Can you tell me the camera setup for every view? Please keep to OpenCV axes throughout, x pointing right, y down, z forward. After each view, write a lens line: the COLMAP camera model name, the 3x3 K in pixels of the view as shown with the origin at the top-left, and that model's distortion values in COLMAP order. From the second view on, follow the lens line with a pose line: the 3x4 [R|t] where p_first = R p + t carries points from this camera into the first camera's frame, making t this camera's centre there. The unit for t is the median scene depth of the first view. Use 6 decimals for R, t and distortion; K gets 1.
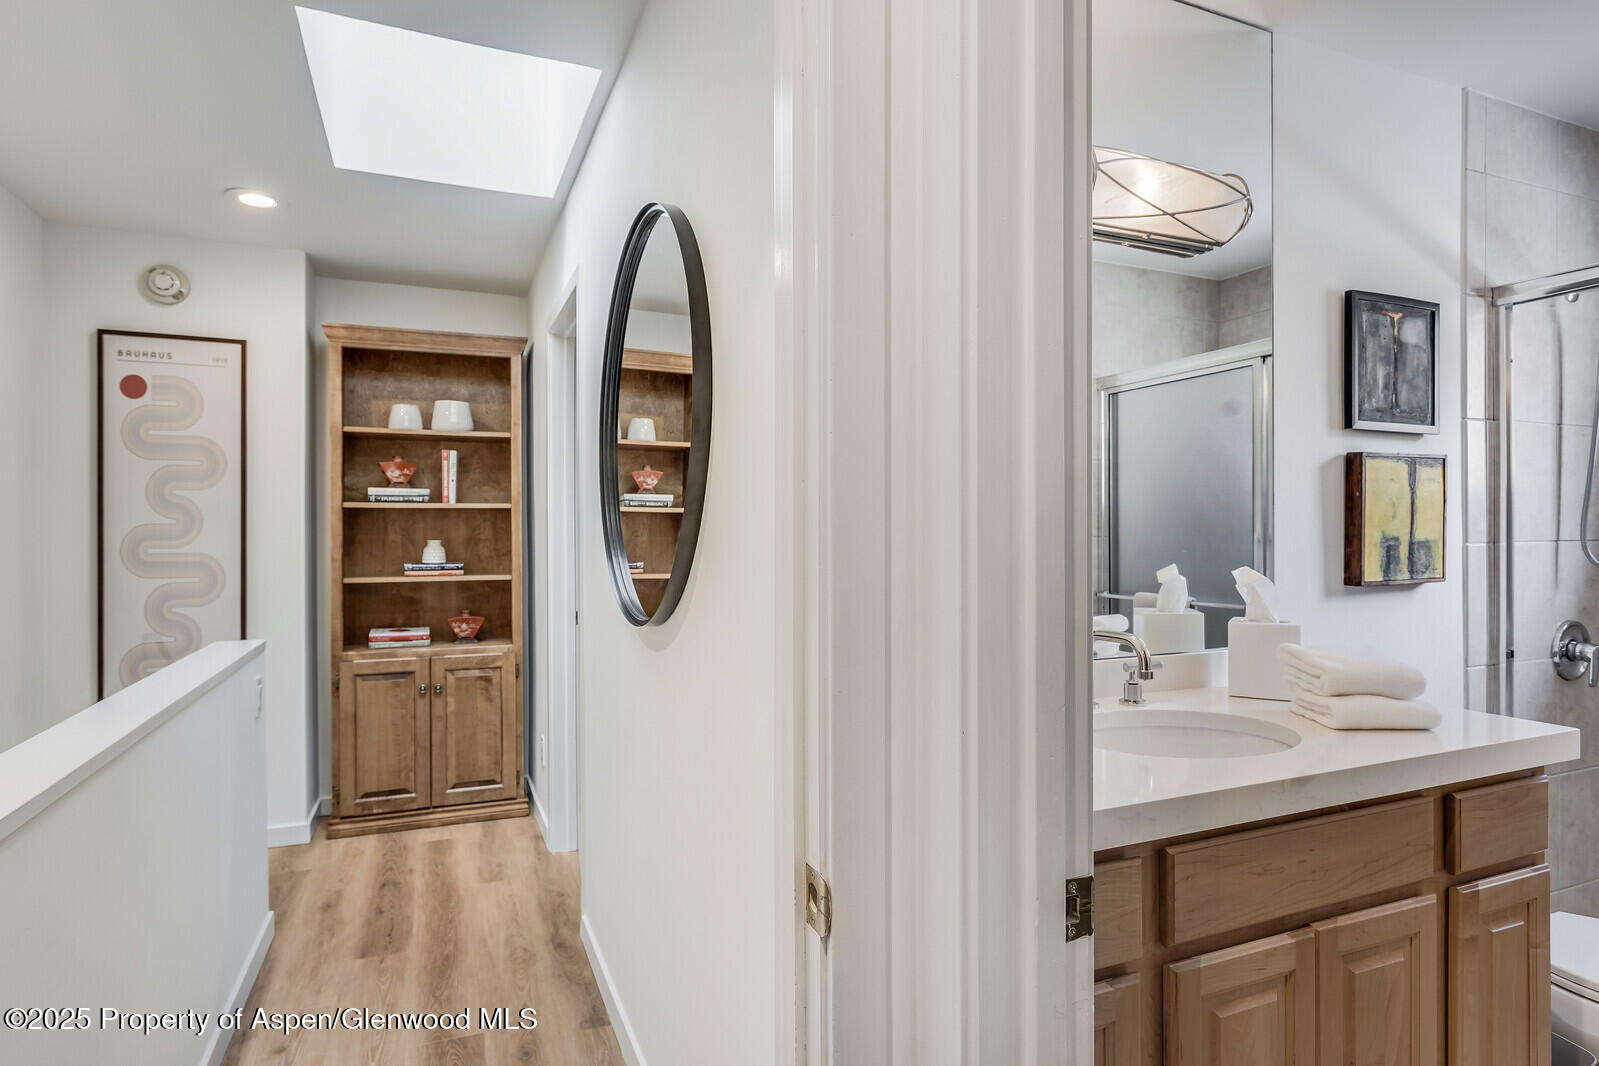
lens RADIAL K [[857.0, 0, 800.5], [0, 857.0, 526.7], [0, 0, 1]] dist [-0.003617, -0.000801]
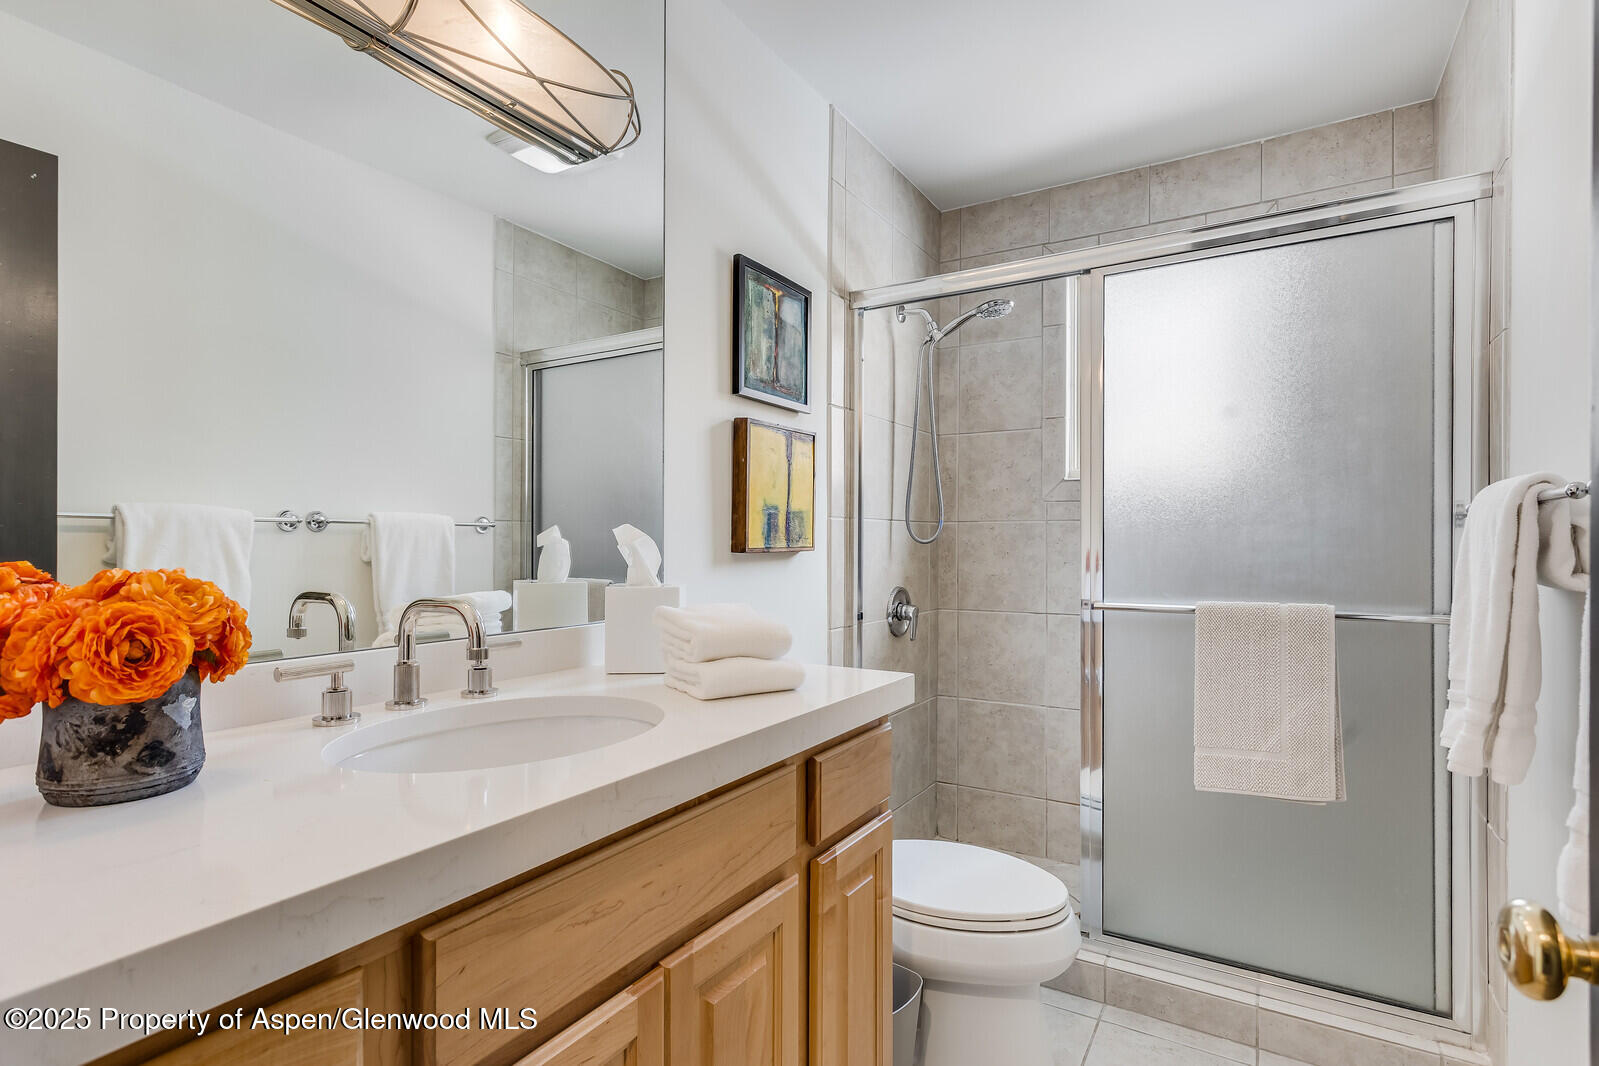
lens RADIAL K [[777.6, 0, 798.9], [0, 777.6, 523.3], [0, 0, 1]] dist [-0.002859, 0.009060]
pose [[0.815098, 0.018970, 0.579012, 0.177935], [-0.006709, 0.999706, -0.023308, 0.055479], [-0.579284, 0.015114, 0.814986, 0.221152]]
